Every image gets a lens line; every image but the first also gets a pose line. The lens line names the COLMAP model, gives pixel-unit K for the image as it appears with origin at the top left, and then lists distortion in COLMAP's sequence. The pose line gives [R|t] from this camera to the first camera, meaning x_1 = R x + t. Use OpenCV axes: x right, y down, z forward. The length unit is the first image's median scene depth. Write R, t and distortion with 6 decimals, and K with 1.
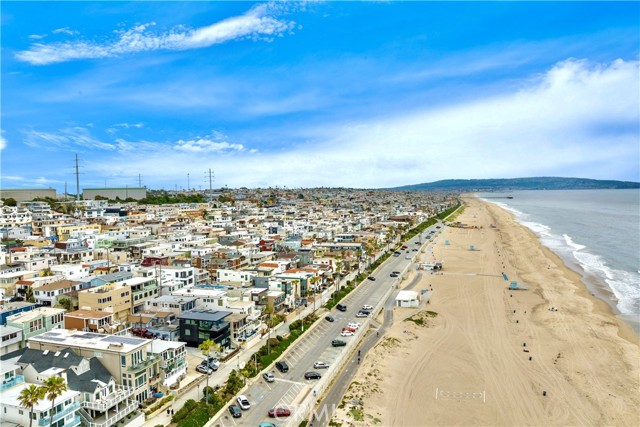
lens RADIAL K [[441.2, 0, 320.0], [0, 441.2, 213.5], [0, 0, 1]] dist [-0.038441, 0.000313]
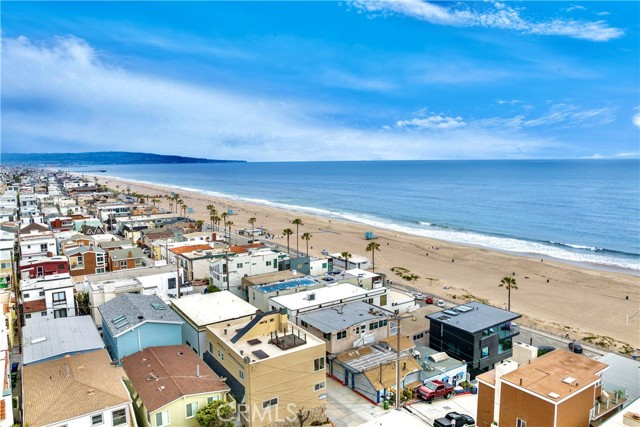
lens RADIAL K [[441.2, 0, 320.0], [0, 441.2, 213.5], [0, 0, 1]] dist [-0.038441, 0.000313]
pose [[0.628267, -0.085852, 0.773247, -0.603626], [0.038964, 0.996118, 0.078938, 0.032956], [-0.777022, -0.019465, 0.629173, 0.587654]]
